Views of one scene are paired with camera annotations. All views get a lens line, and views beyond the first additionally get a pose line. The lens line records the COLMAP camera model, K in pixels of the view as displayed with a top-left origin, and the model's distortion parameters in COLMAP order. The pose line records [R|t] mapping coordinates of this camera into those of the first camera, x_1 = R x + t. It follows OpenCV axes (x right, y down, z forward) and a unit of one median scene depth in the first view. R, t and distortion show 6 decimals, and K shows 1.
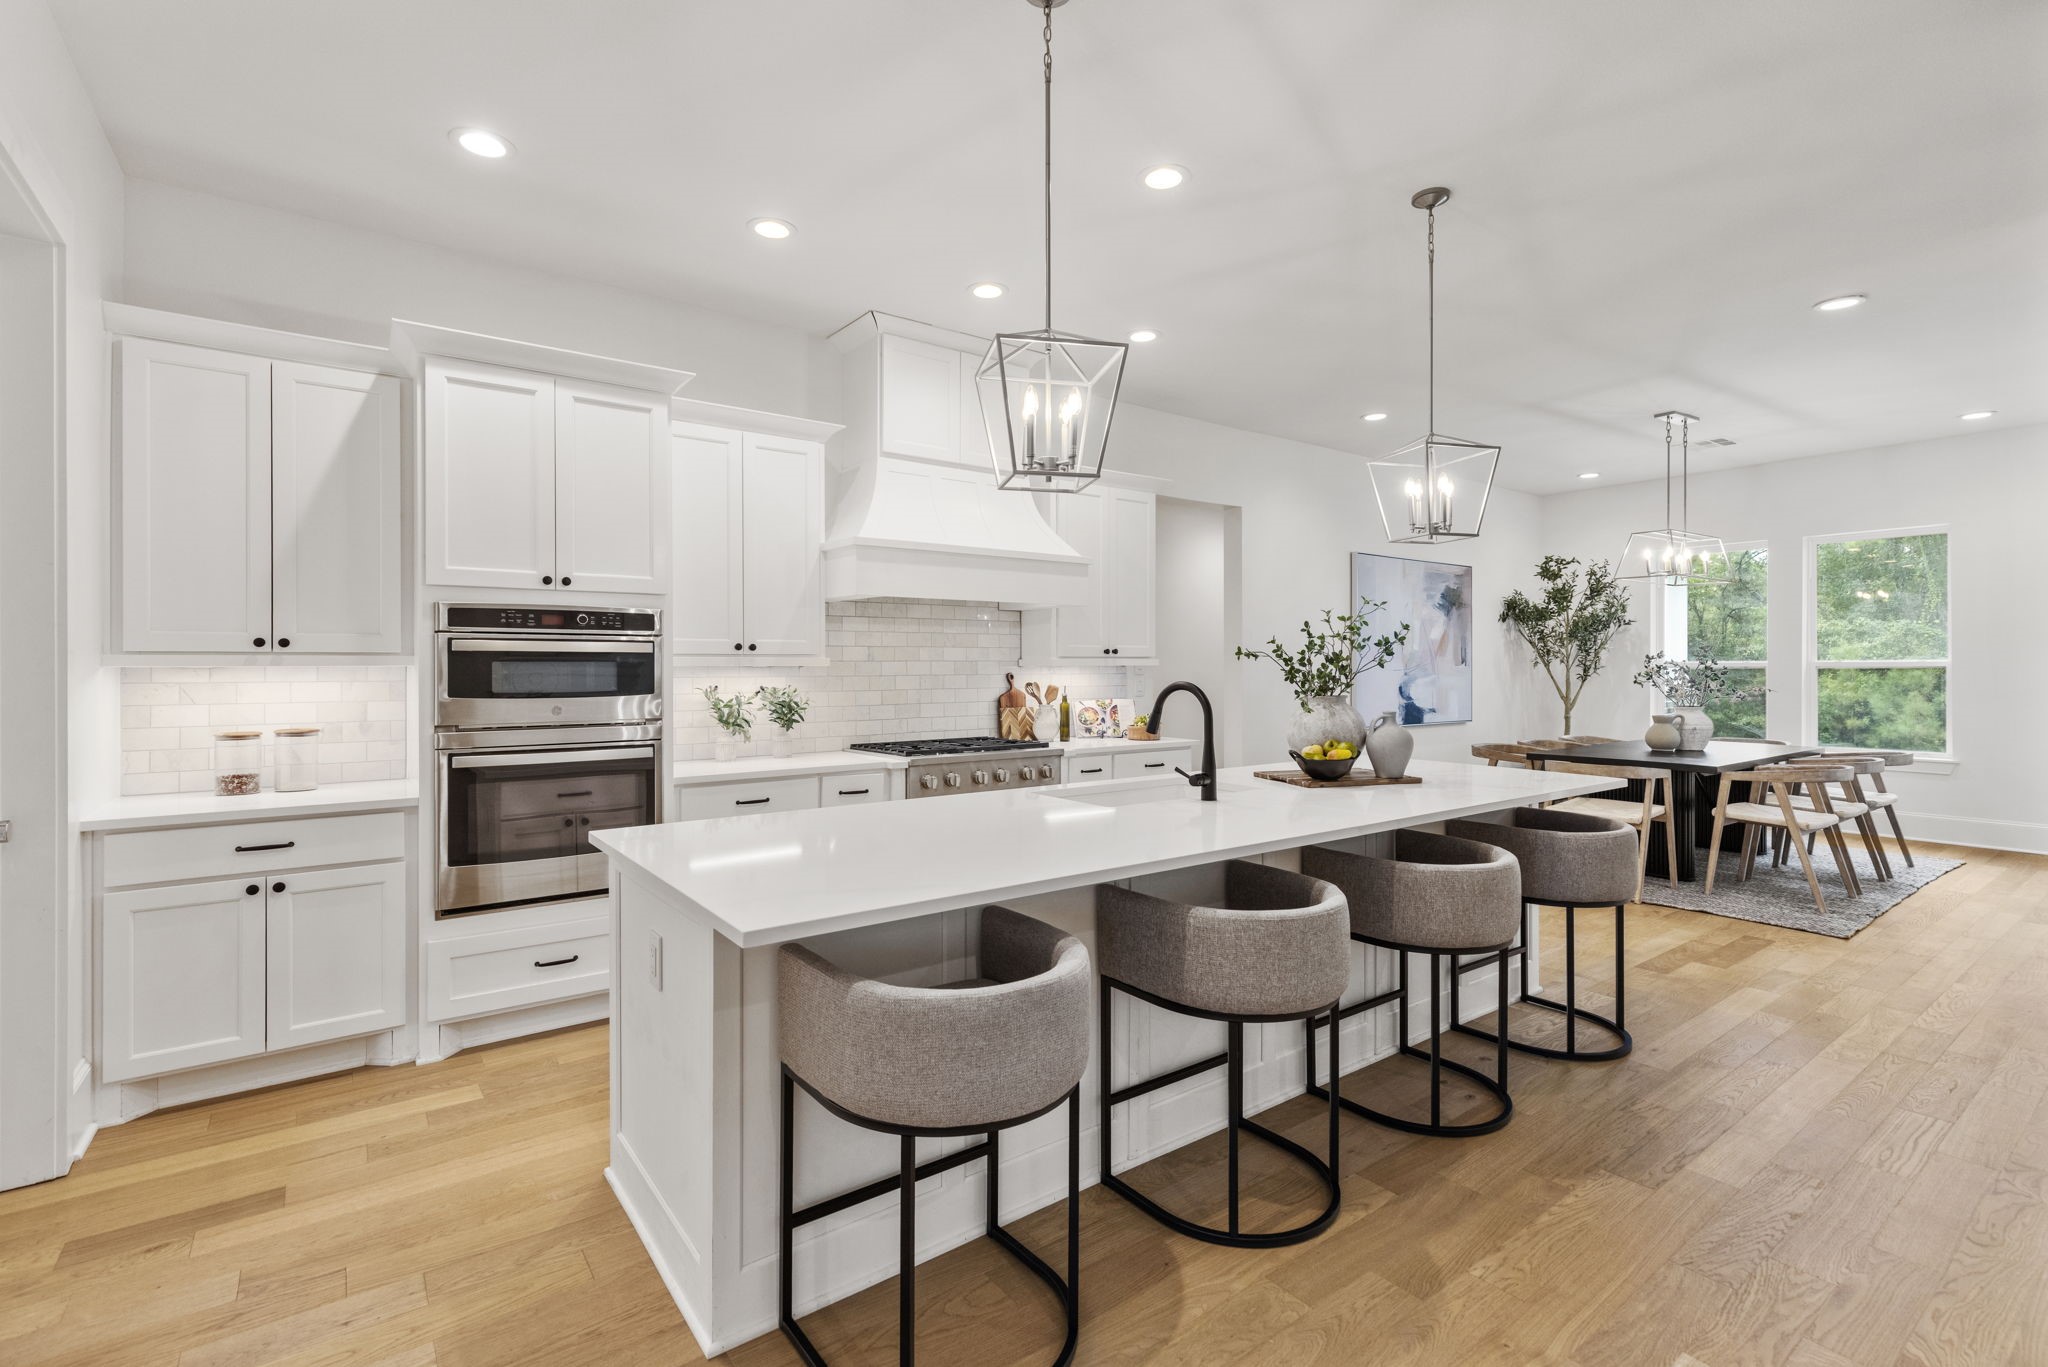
lens RADIAL K [[944.4, 0, 1037.6], [0, 944.4, 670.6], [0, 0, 1]] dist [0.017694, -0.000658]
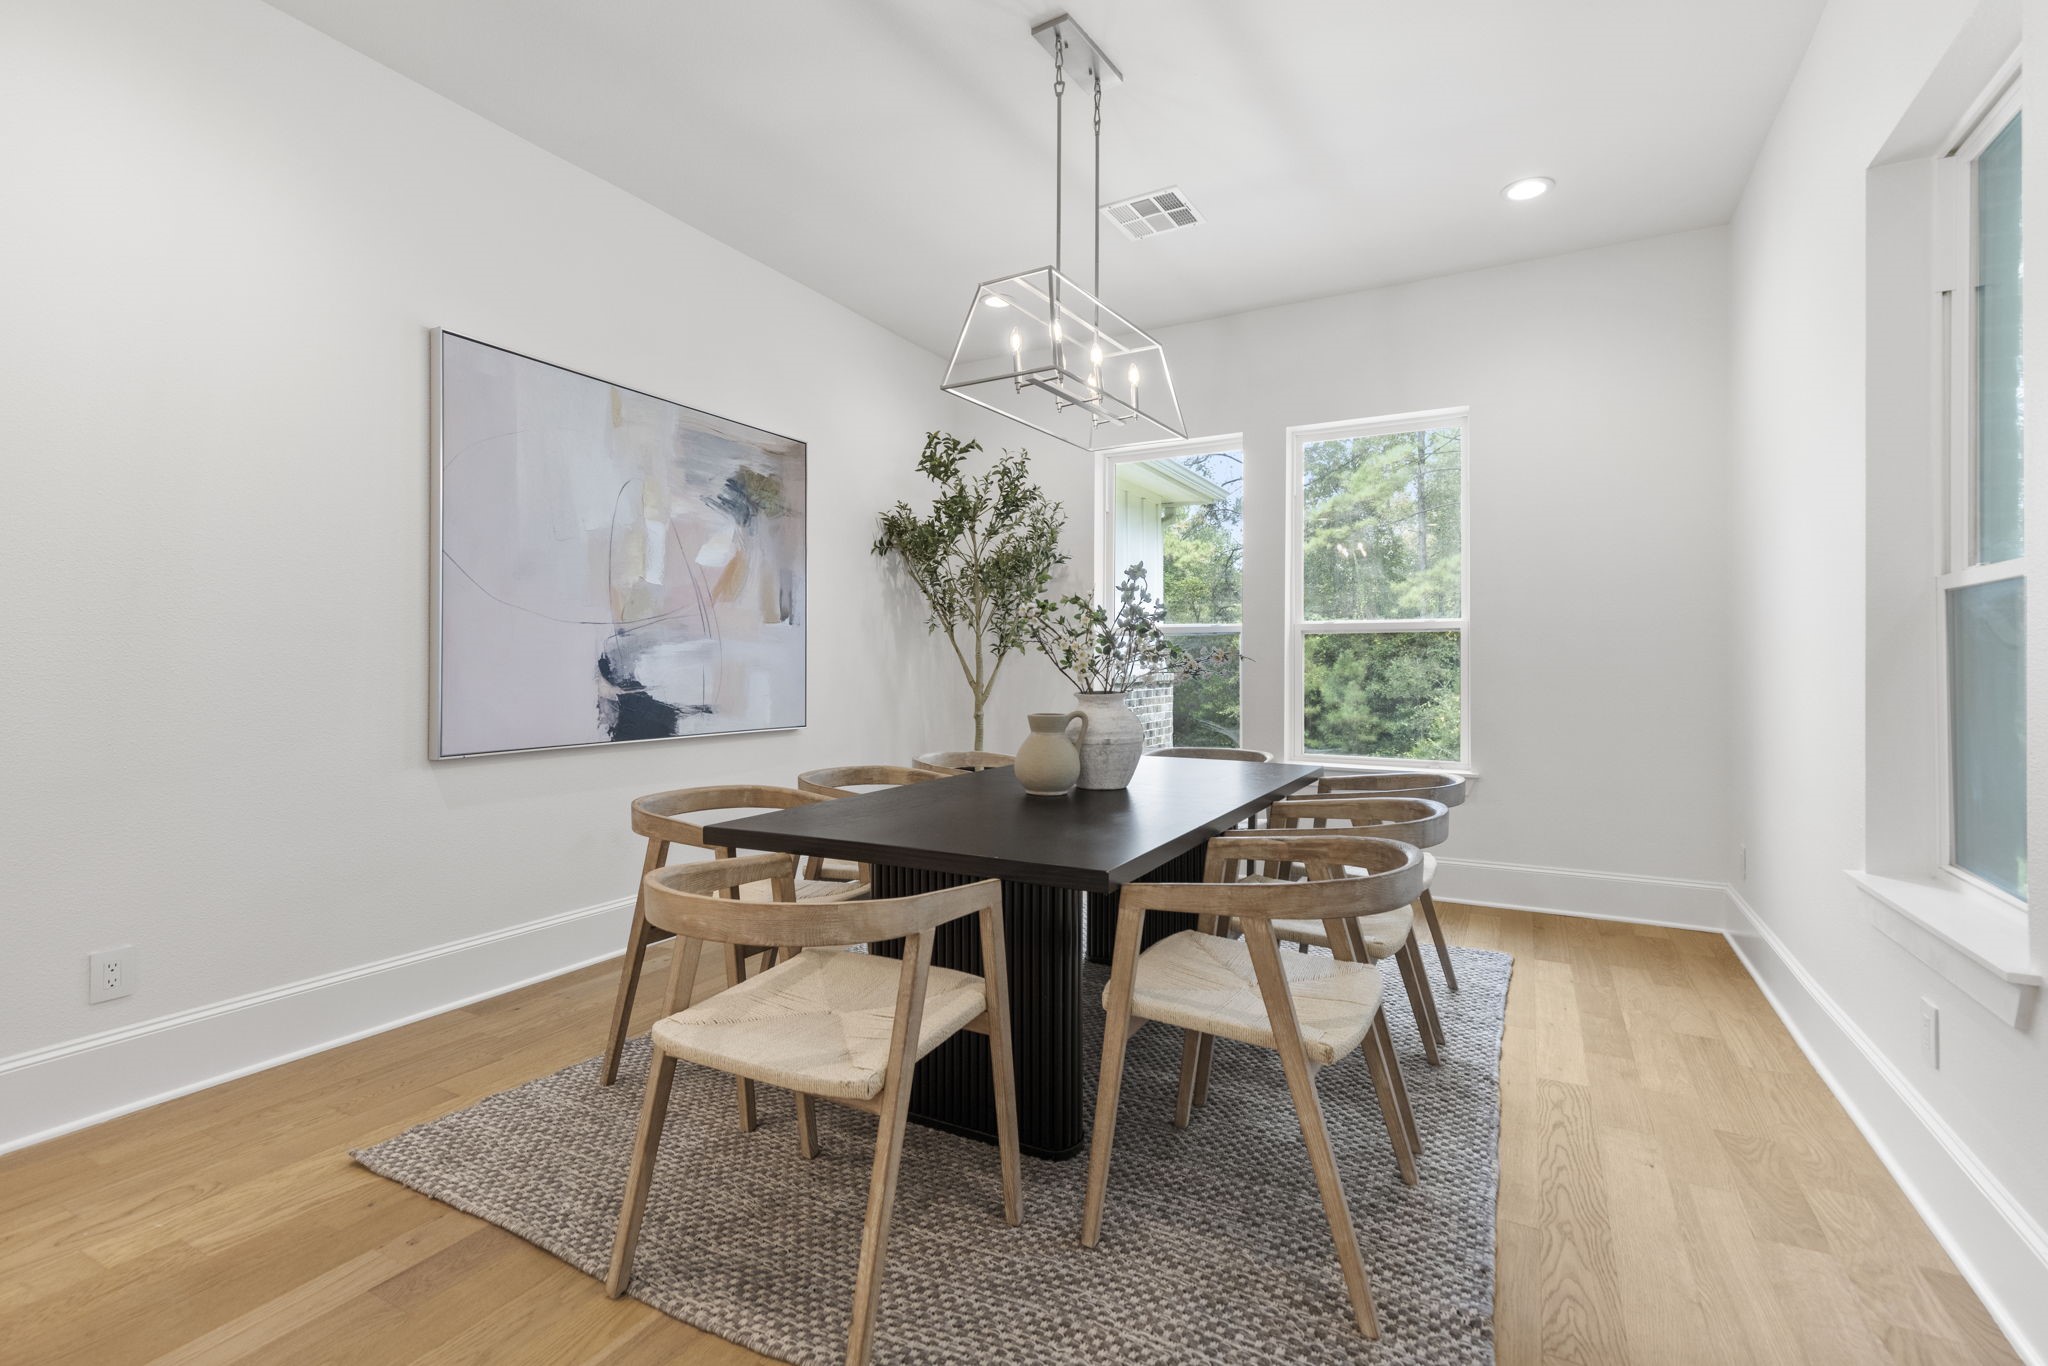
lens RADIAL K [[944.4, 0, 1037.6], [0, 944.4, 670.1], [0, 0, 1]] dist [0.017694, -0.000658]
pose [[0.907165, 0.000837, 0.420774, 0.370802], [-0.002163, 0.999994, 0.002674, 0.020076], [-0.420770, -0.003336, 0.907161, 0.477915]]
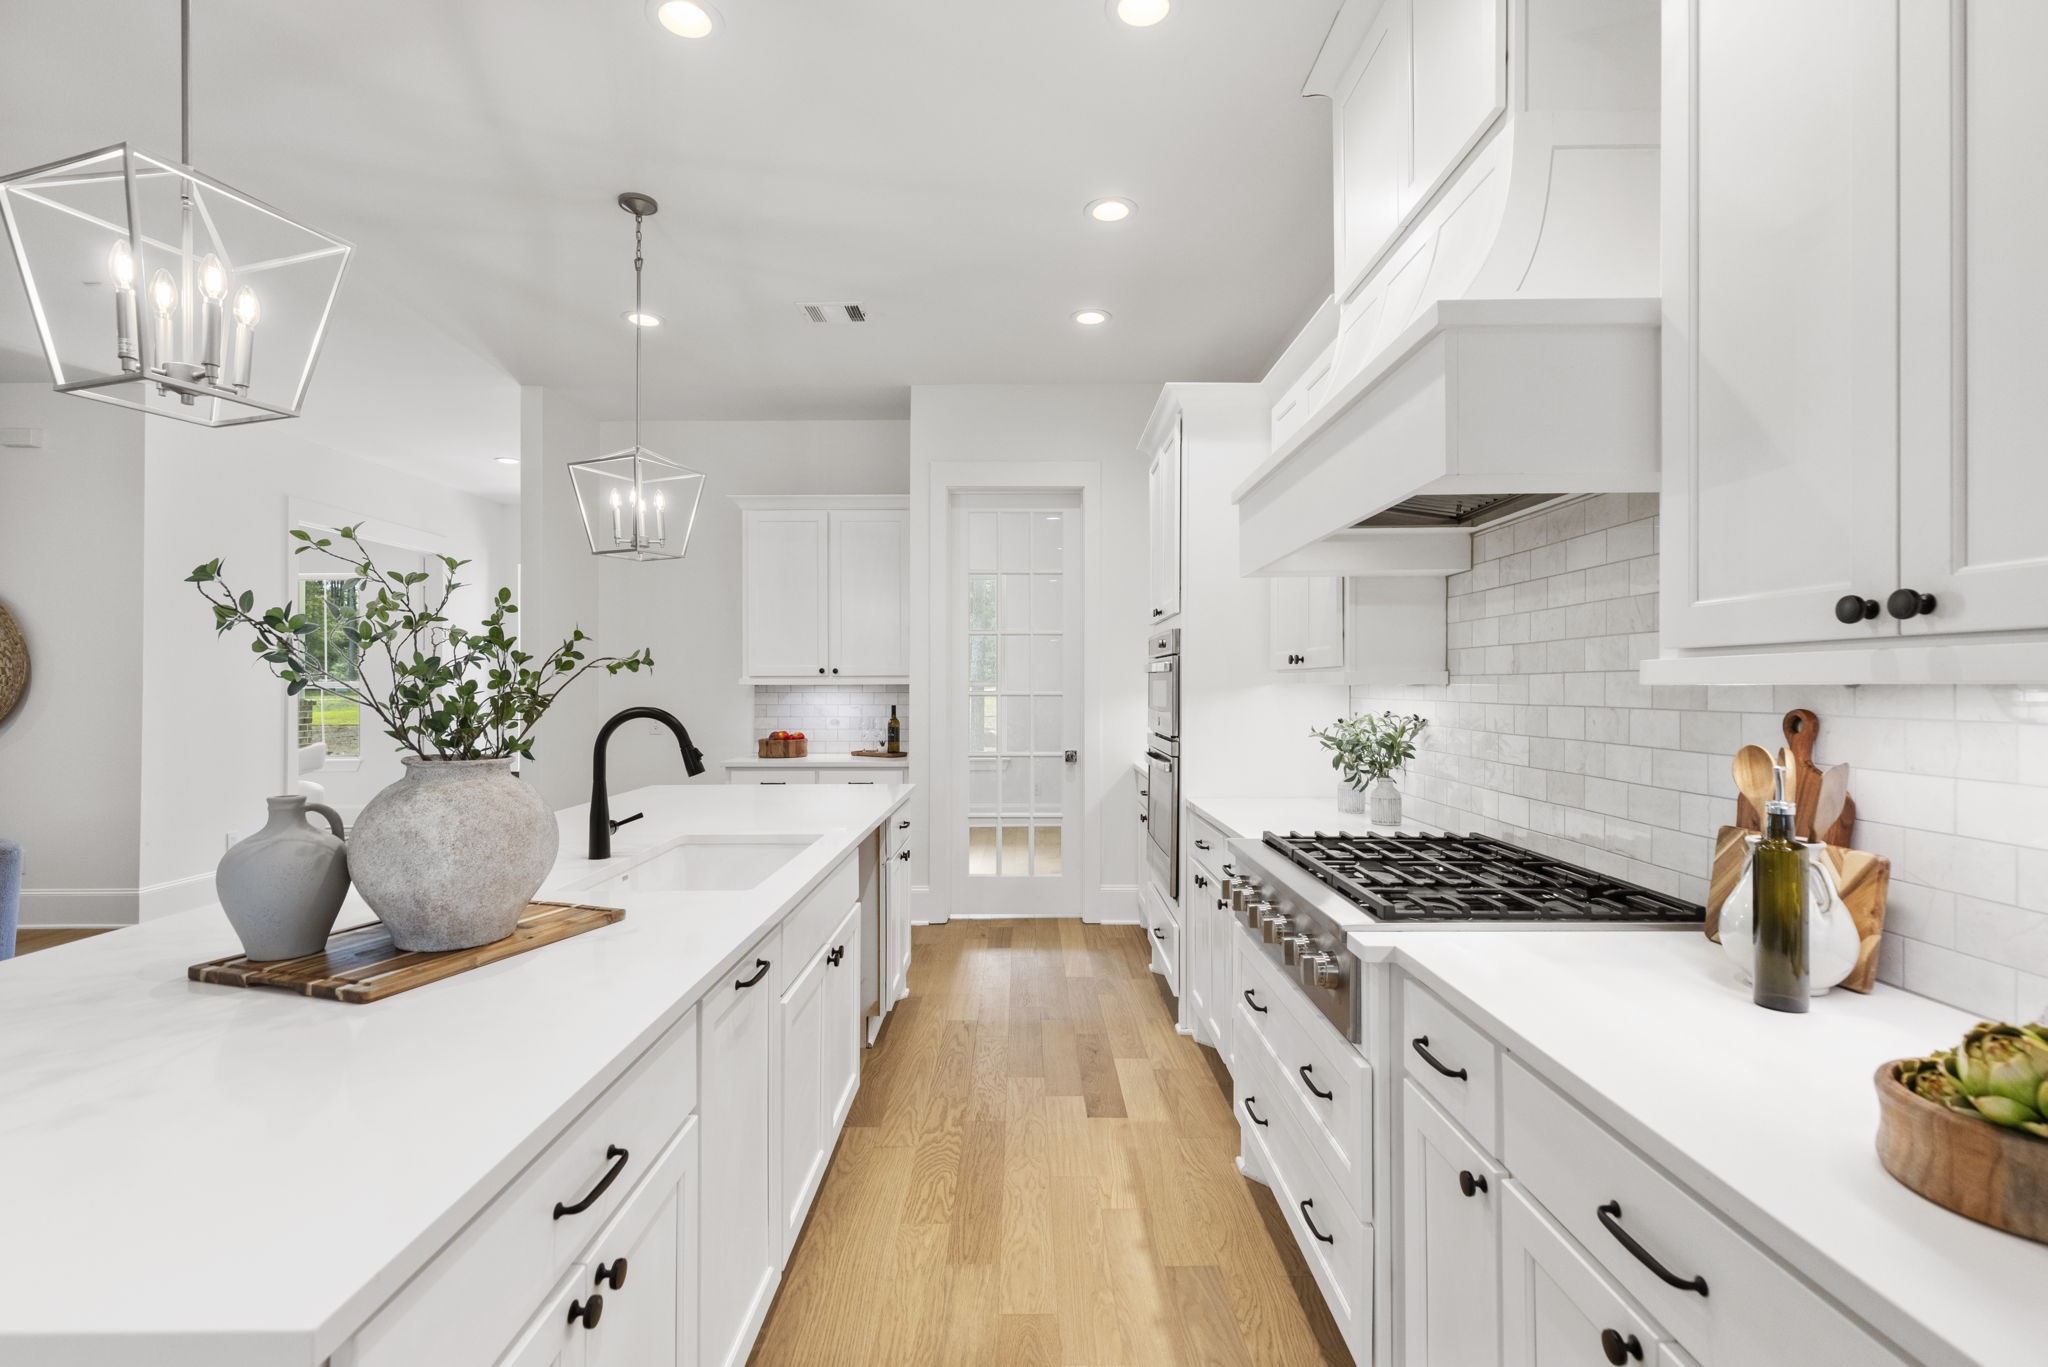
lens RADIAL K [[944.4, 0, 1037.6], [0, 944.4, 670.6], [0, 0, 1]] dist [0.017694, -0.000658]
pose [[-0.600426, -0.010829, -0.799607, 0.223789], [-0.004675, 0.999939, -0.010032, -0.003504], [0.799666, -0.002286, -0.600440, 0.668321]]
